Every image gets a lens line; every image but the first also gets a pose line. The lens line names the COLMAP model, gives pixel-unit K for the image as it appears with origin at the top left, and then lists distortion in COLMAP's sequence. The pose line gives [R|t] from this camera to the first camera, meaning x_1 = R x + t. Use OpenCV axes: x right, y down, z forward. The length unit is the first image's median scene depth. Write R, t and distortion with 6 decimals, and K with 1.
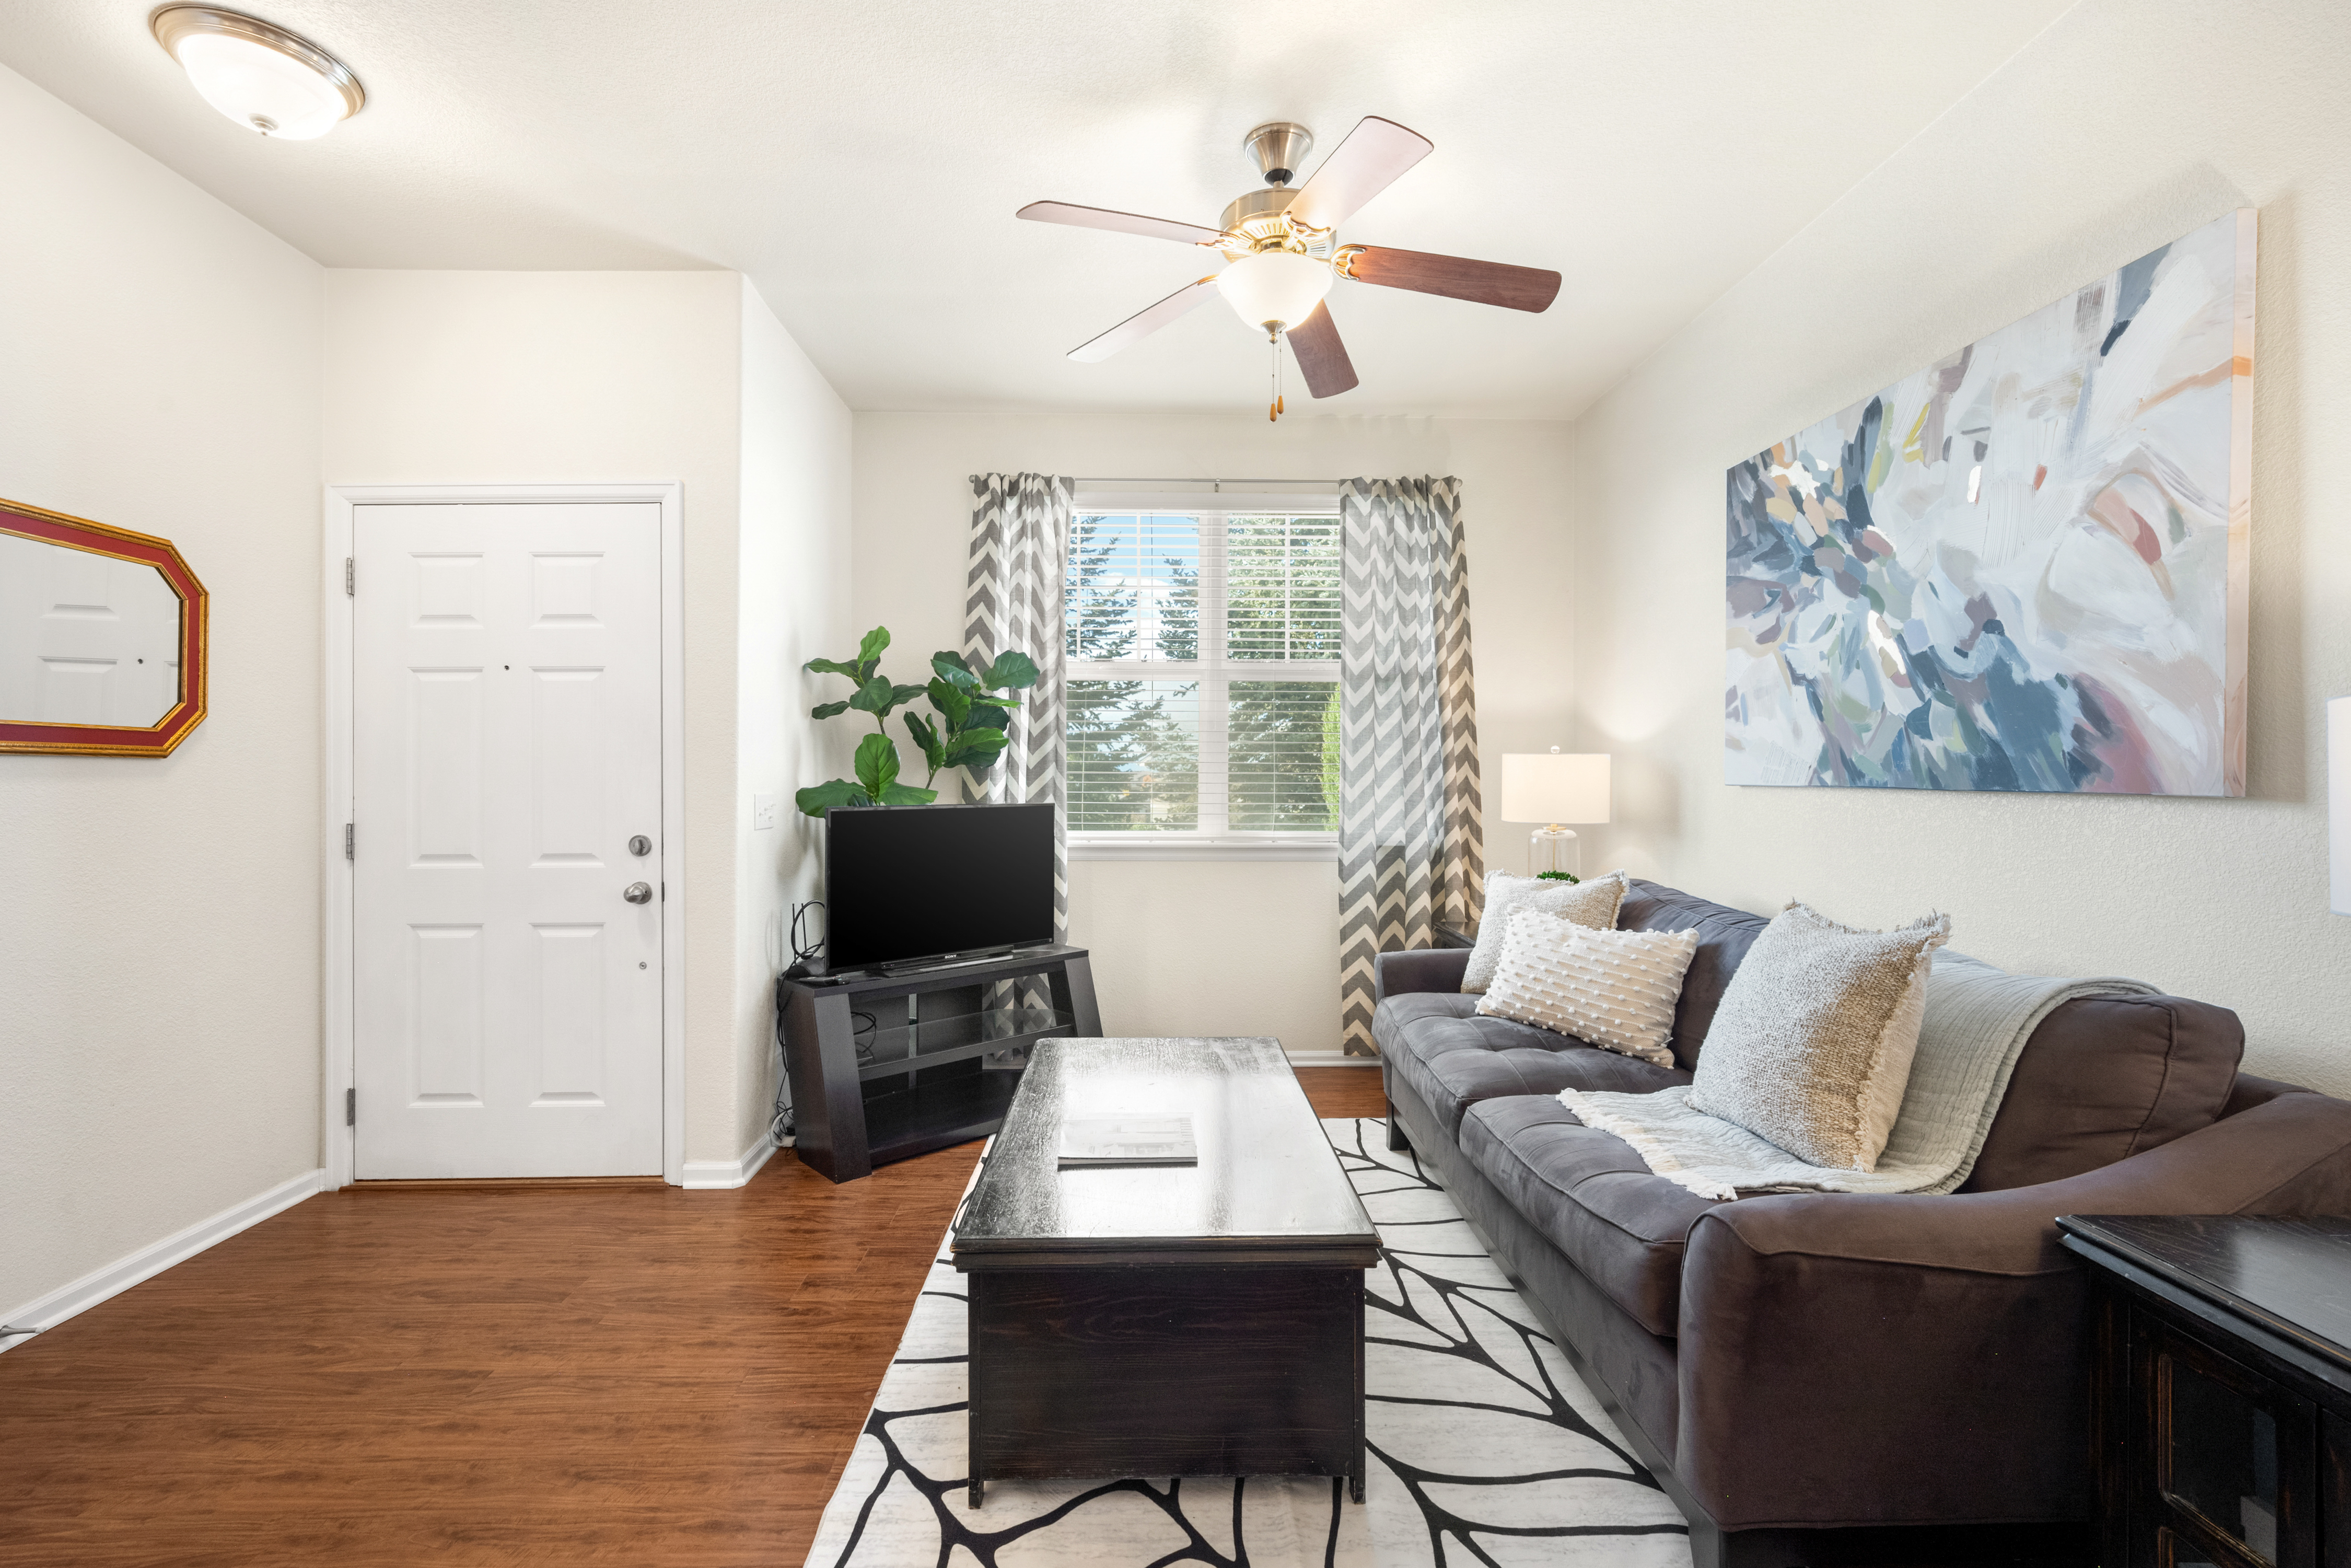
lens RADIAL K [[1028.4, 0, 1152.5], [0, 1028.4, 773.4], [0, 0, 1]] dist [-0.002601, -0.001037]
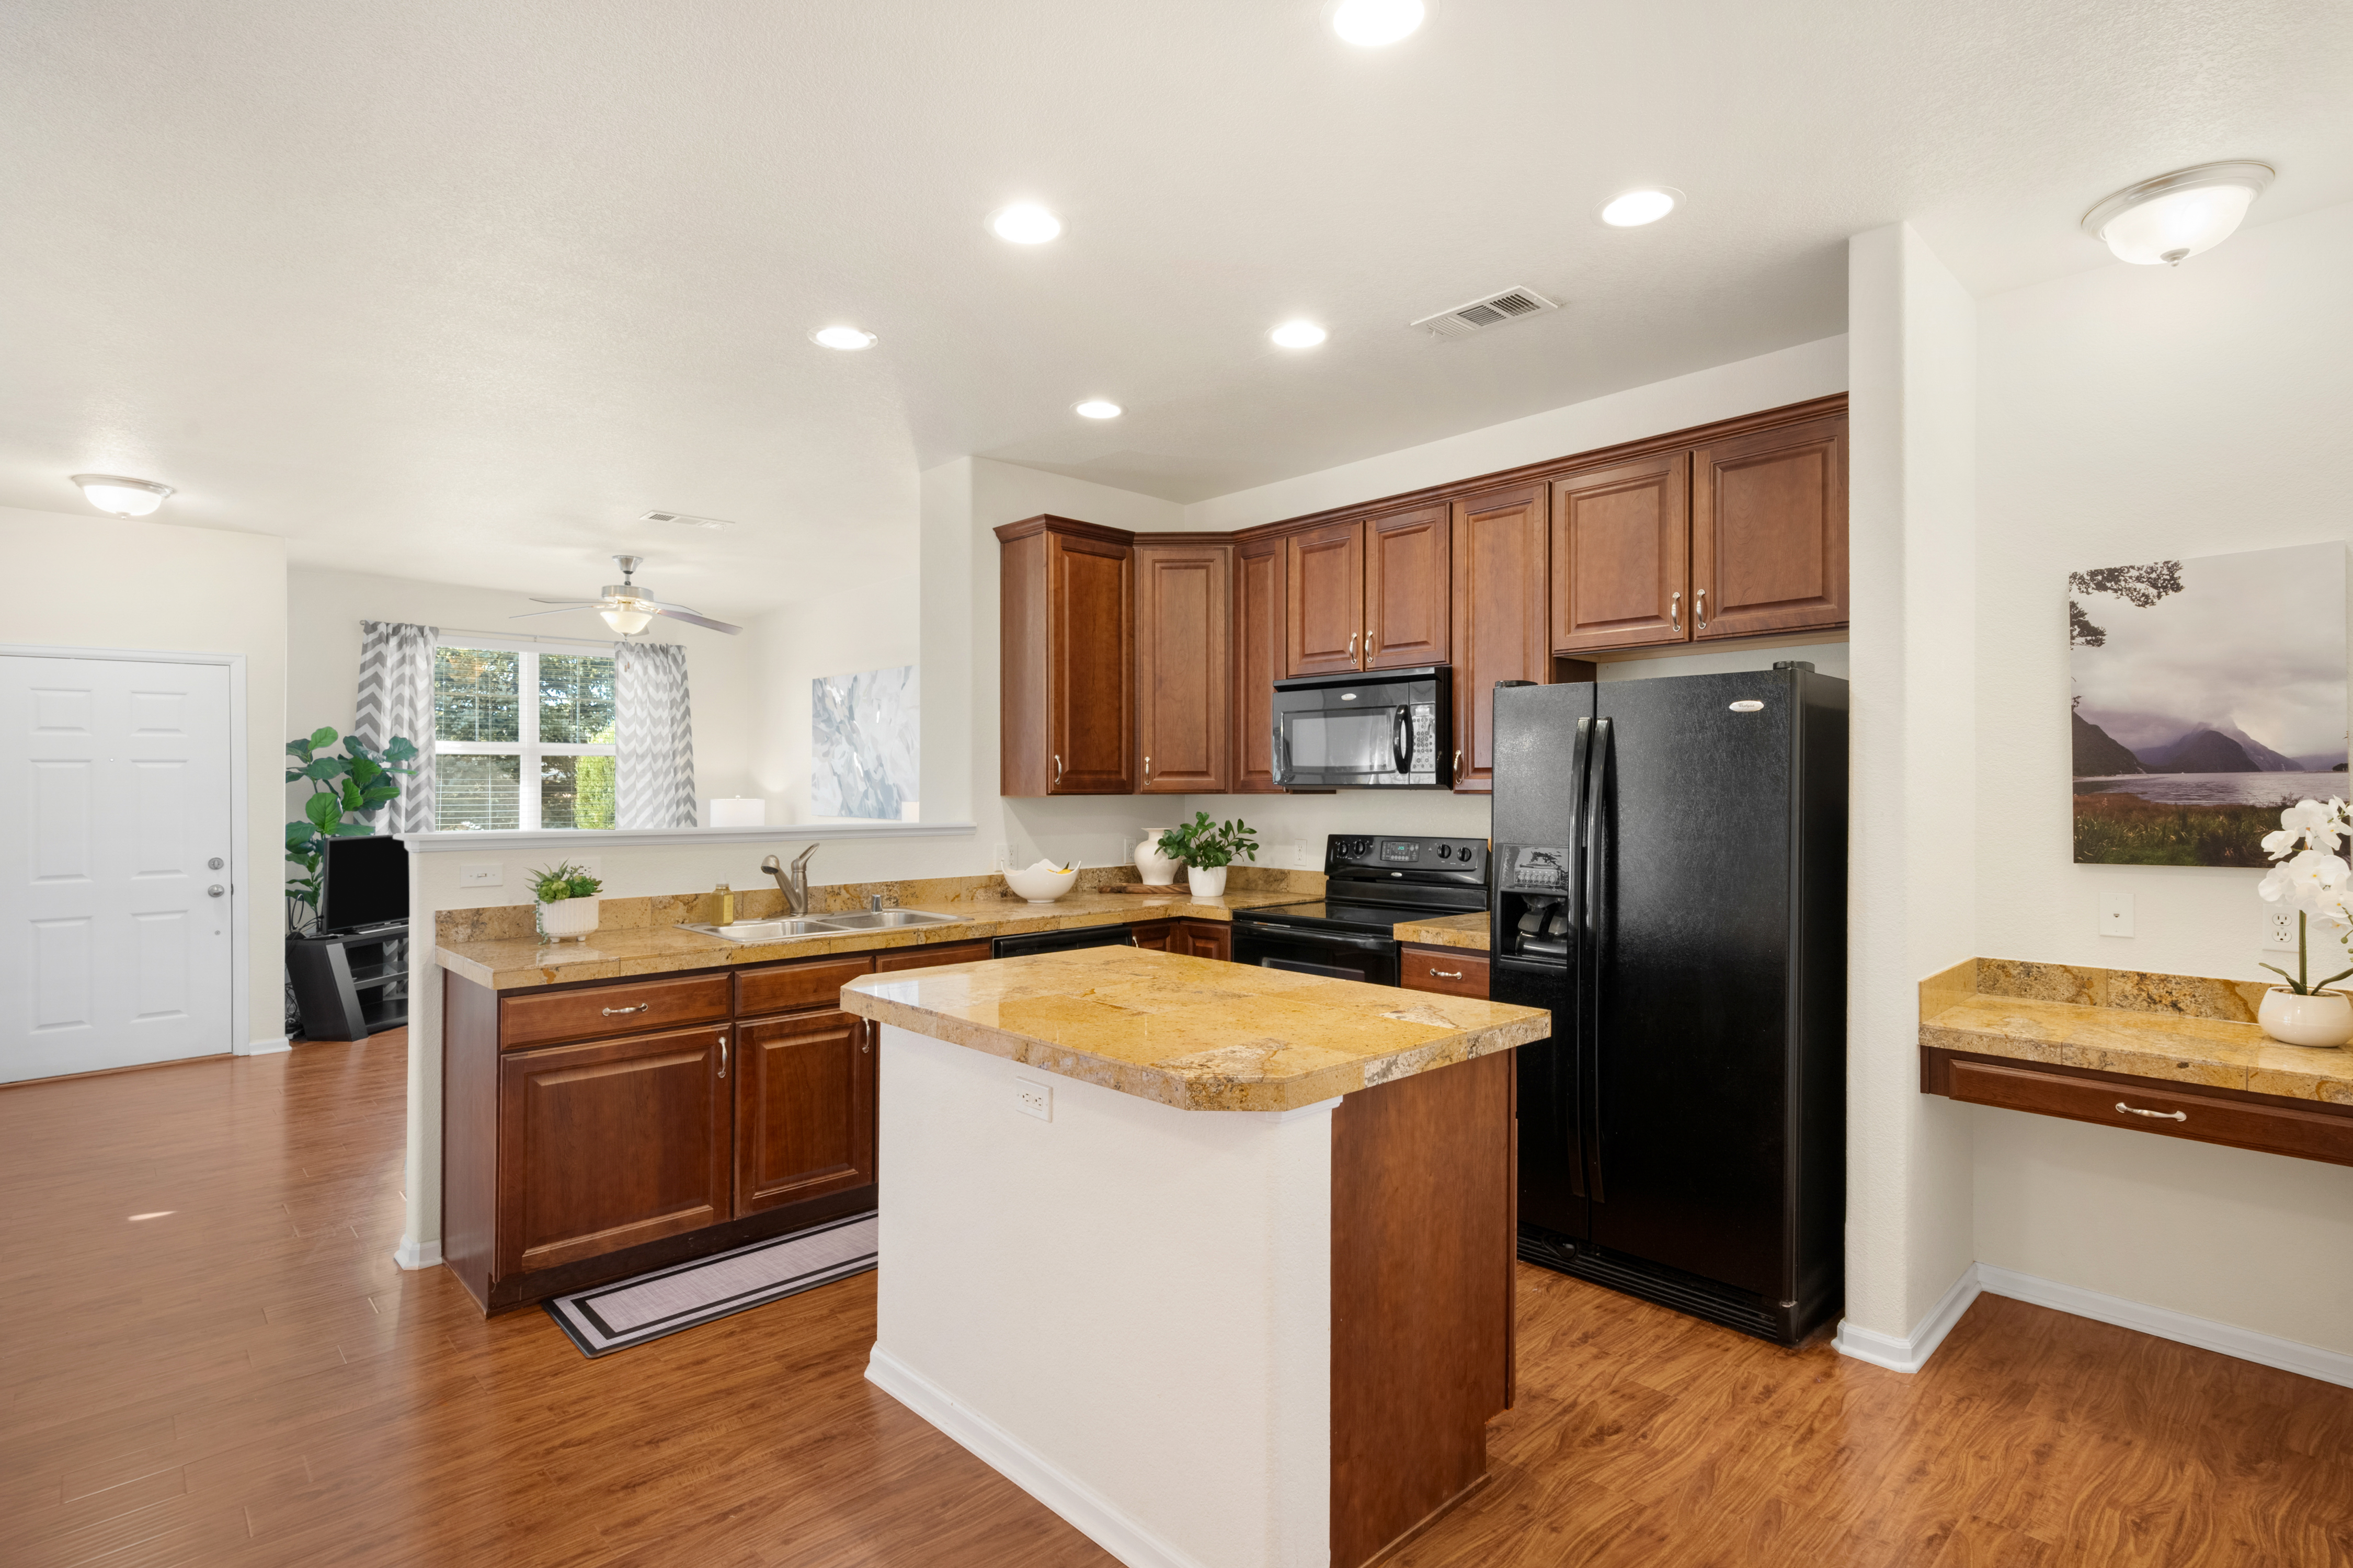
lens RADIAL K [[1155.0, 0, 1174.1], [0, 1155.0, 786.4], [0, 0, 1]] dist [-0.011515, 0.009564]
pose [[0.735979, -0.002793, 0.676999, -0.687104], [0.000941, 0.999995, 0.003103, -0.069871], [-0.677004, -0.001646, 0.735978, -1.674801]]
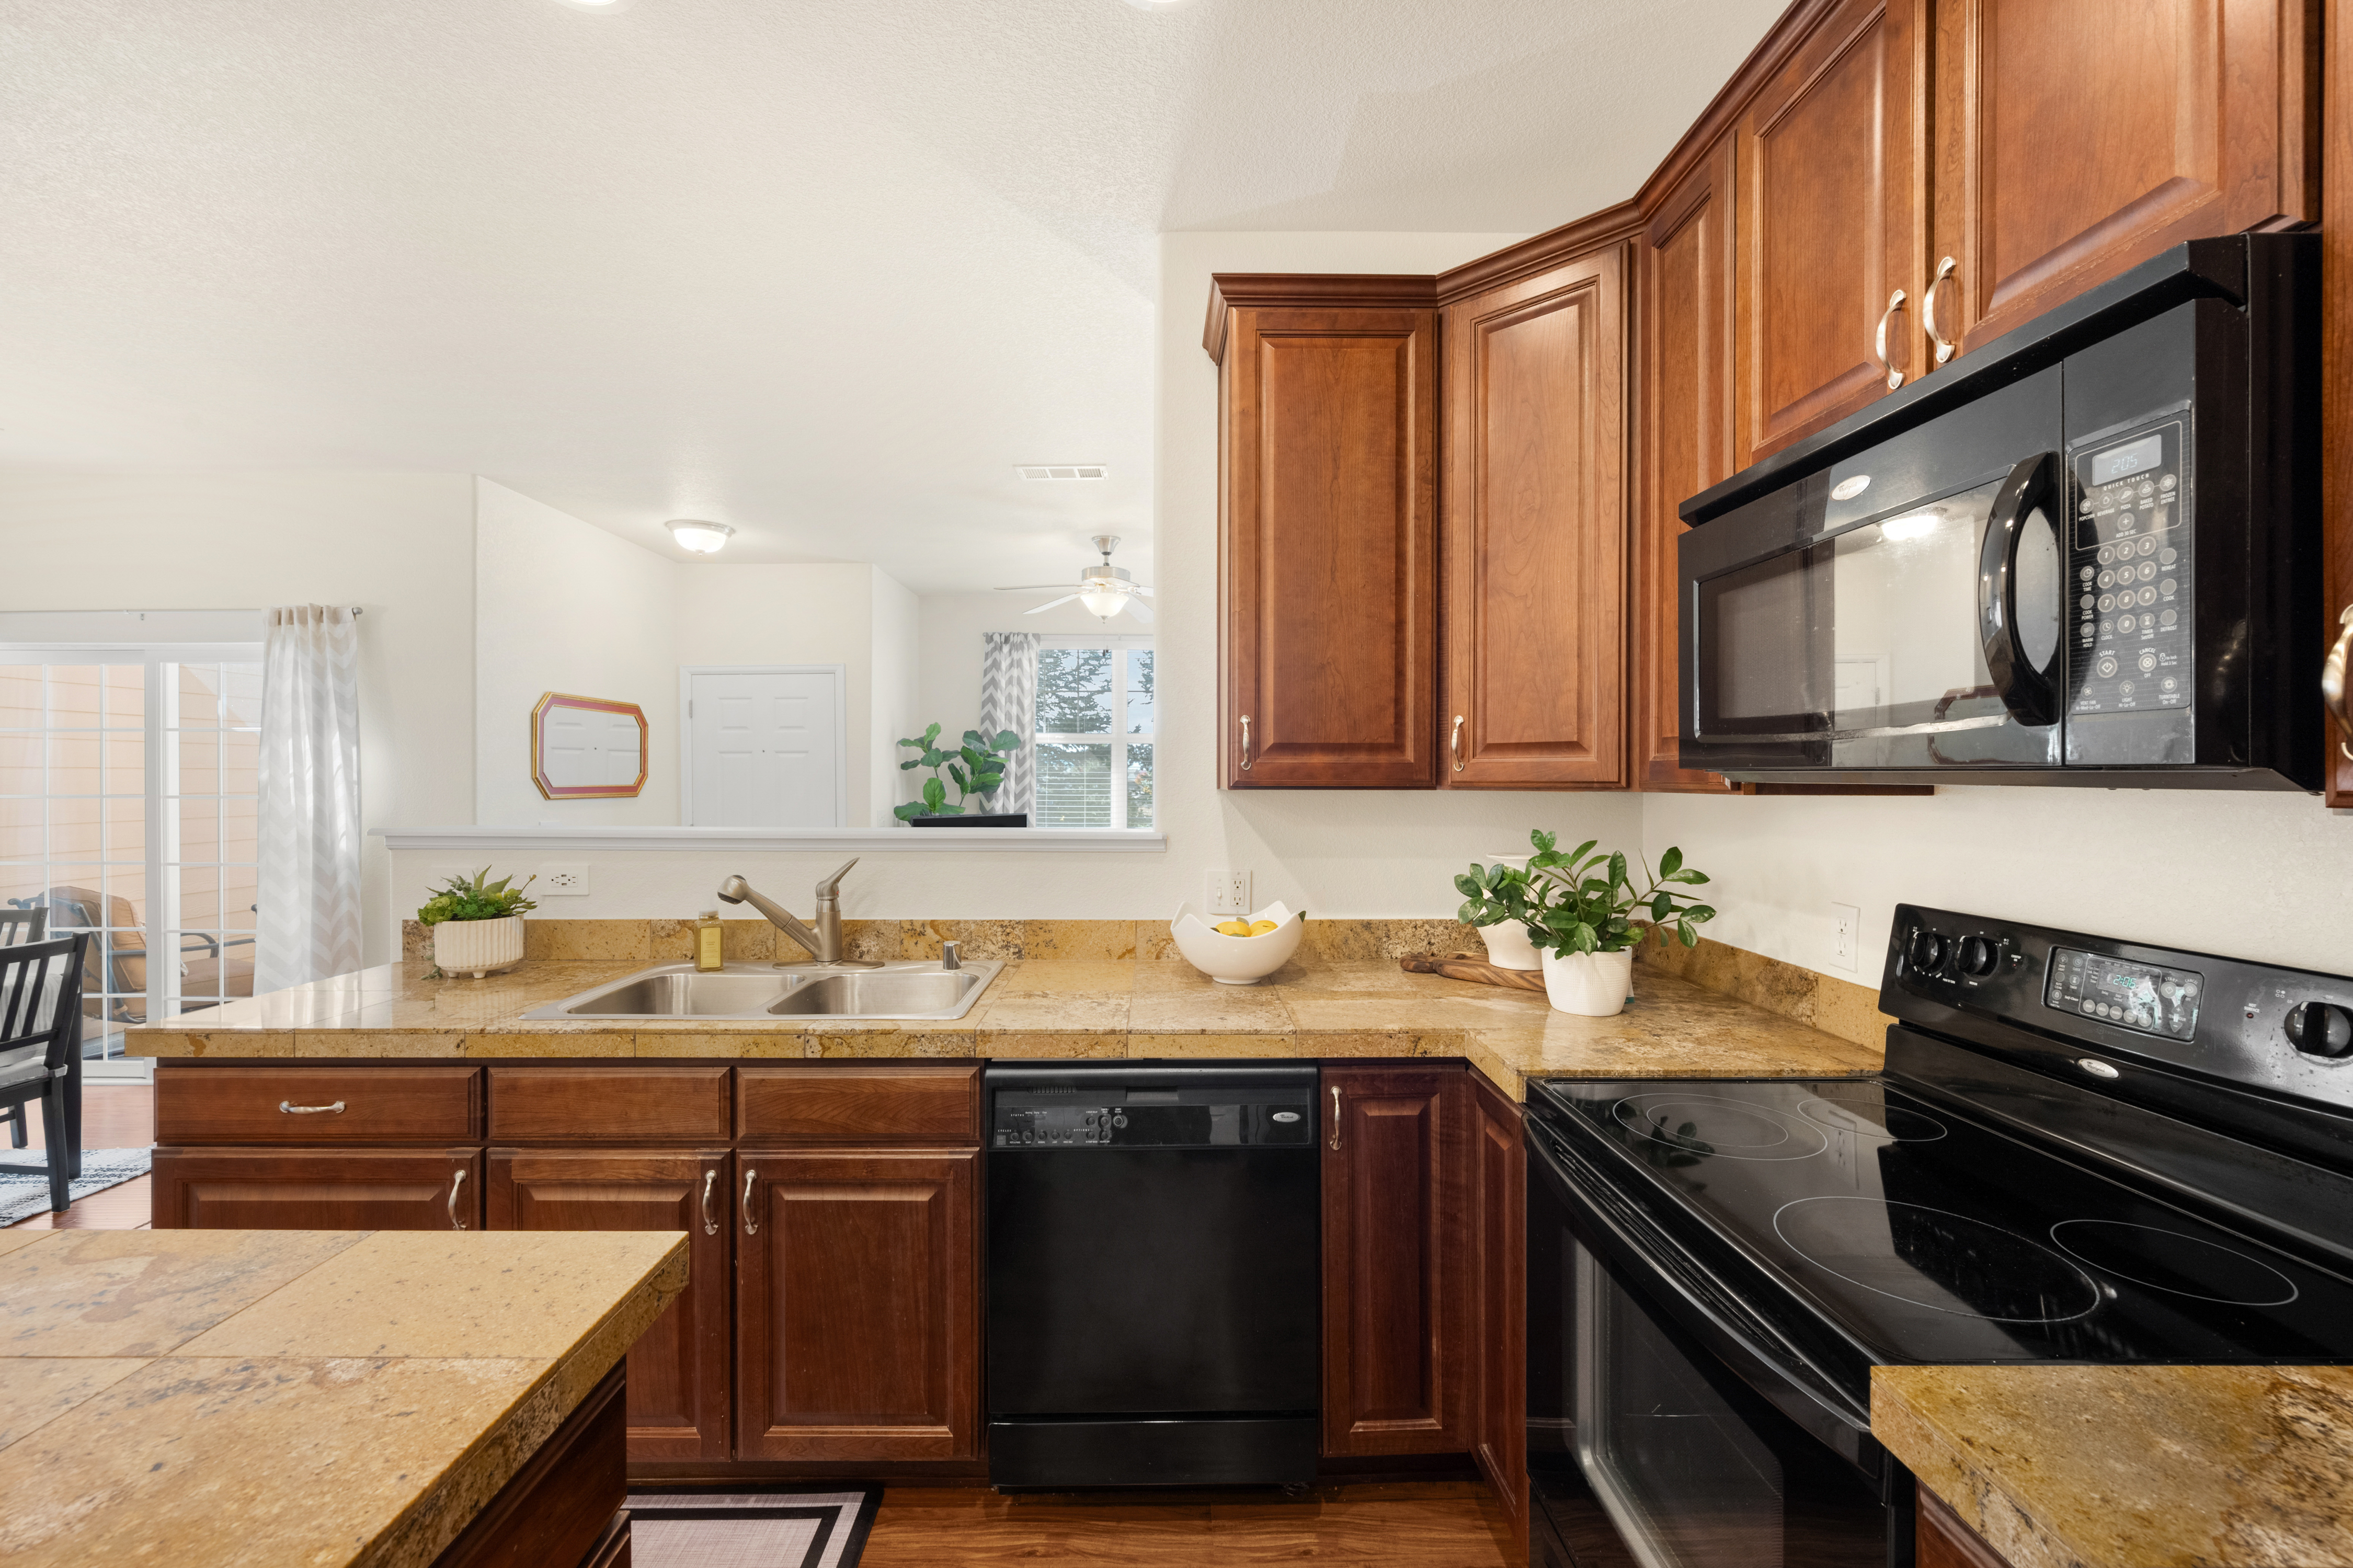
lens RADIAL K [[971.1, 0, 1164.0], [0, 971.1, 781.5], [0, 0, 1]] dist [-0.003221, -0.000382]
pose [[0.999964, -0.001400, -0.008387, 0.241301], [0.001487, 0.999945, 0.010394, -0.066722], [0.008372, -0.010406, 0.999911, -1.107737]]
